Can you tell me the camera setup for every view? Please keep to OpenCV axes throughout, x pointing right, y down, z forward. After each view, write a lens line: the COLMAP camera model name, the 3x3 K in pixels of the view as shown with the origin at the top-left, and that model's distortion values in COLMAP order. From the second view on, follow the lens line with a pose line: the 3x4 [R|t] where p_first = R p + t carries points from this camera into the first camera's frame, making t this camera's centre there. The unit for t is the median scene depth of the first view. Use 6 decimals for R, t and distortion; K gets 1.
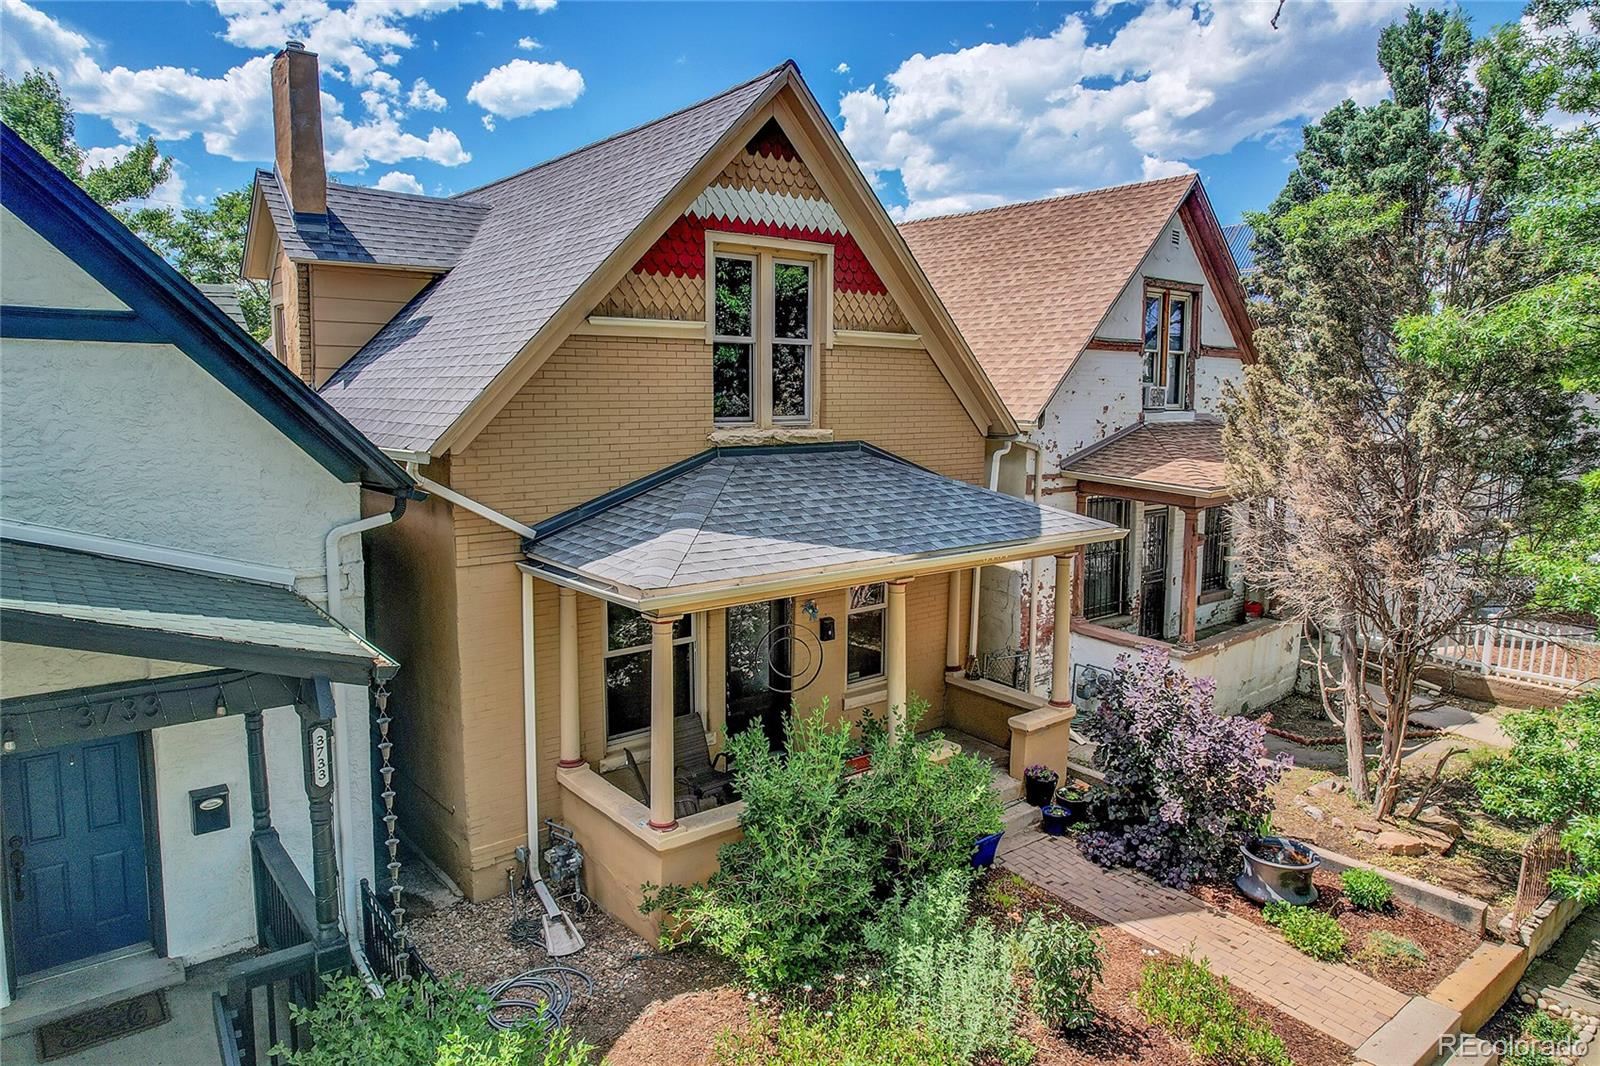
lens RADIAL K [[1015.1, 0, 804.7], [0, 1015.1, 531.5], [0, 0, 1]] dist [-0.053301, 0.033928]
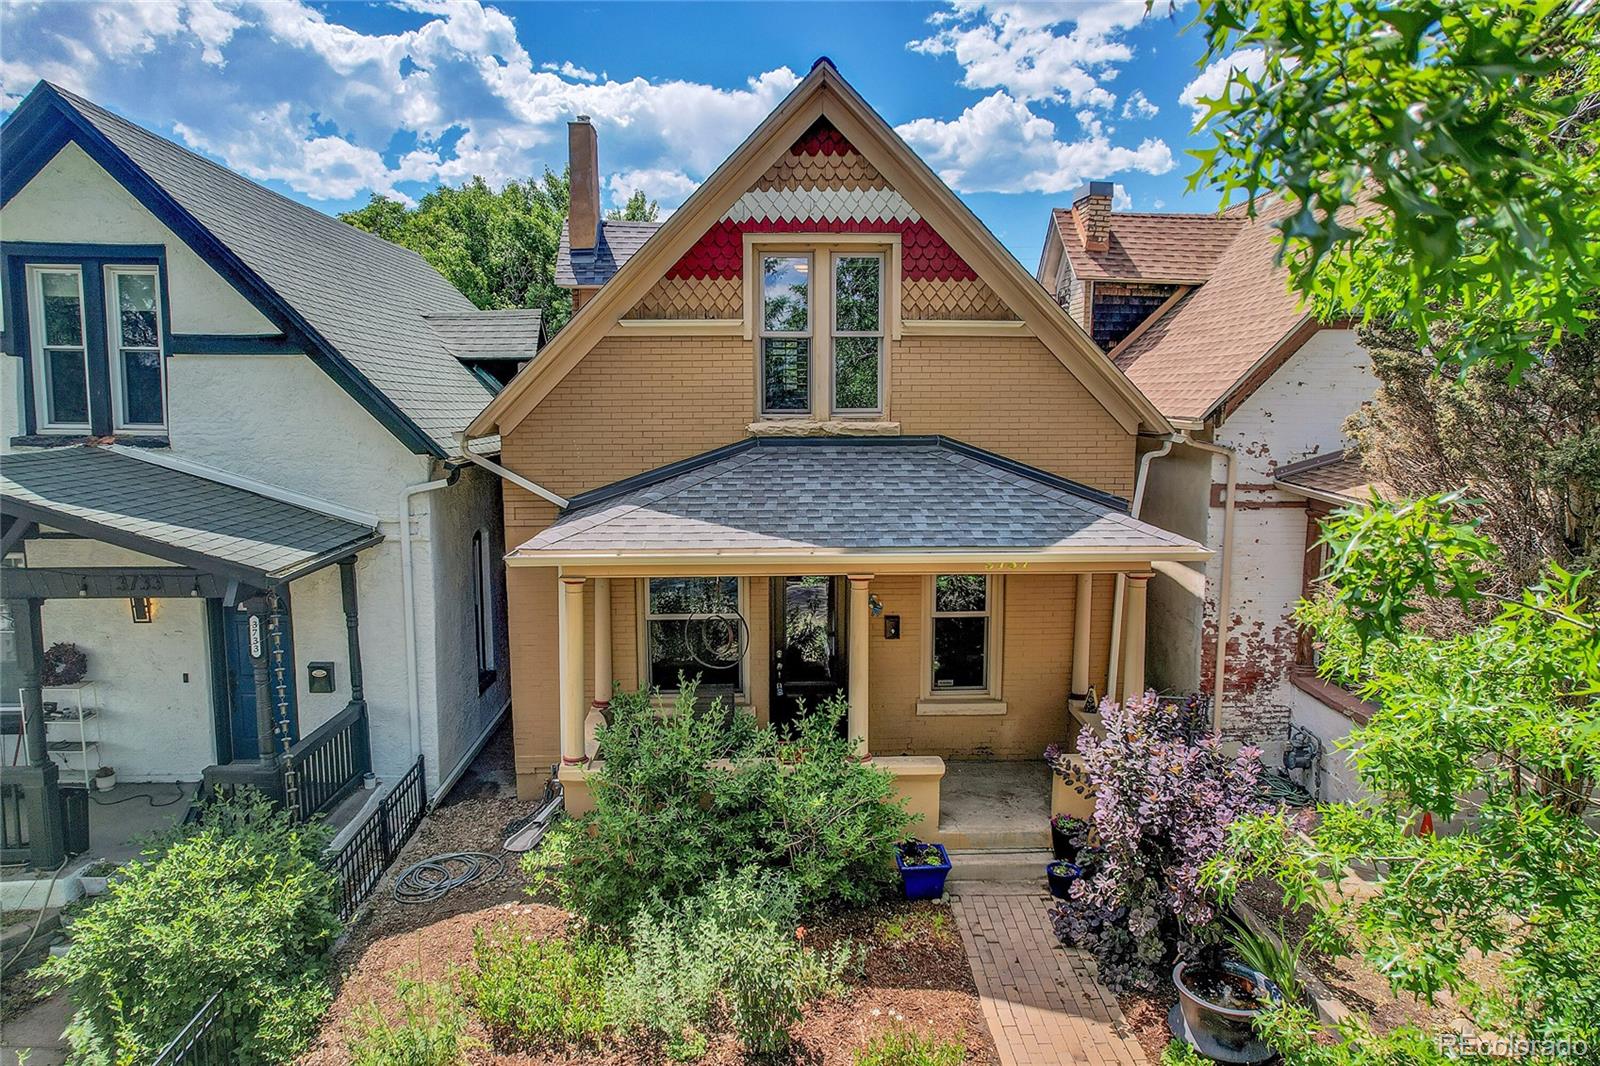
lens RADIAL K [[1015.1, 0, 804.7], [0, 1015.1, 531.5], [0, 0, 1]] dist [-0.053301, 0.033928]
pose [[0.798526, 0.072722, -0.597551, 0.580686], [-0.076406, 0.996892, 0.019219, -0.008768], [0.597091, 0.030310, 0.801601, 0.179680]]
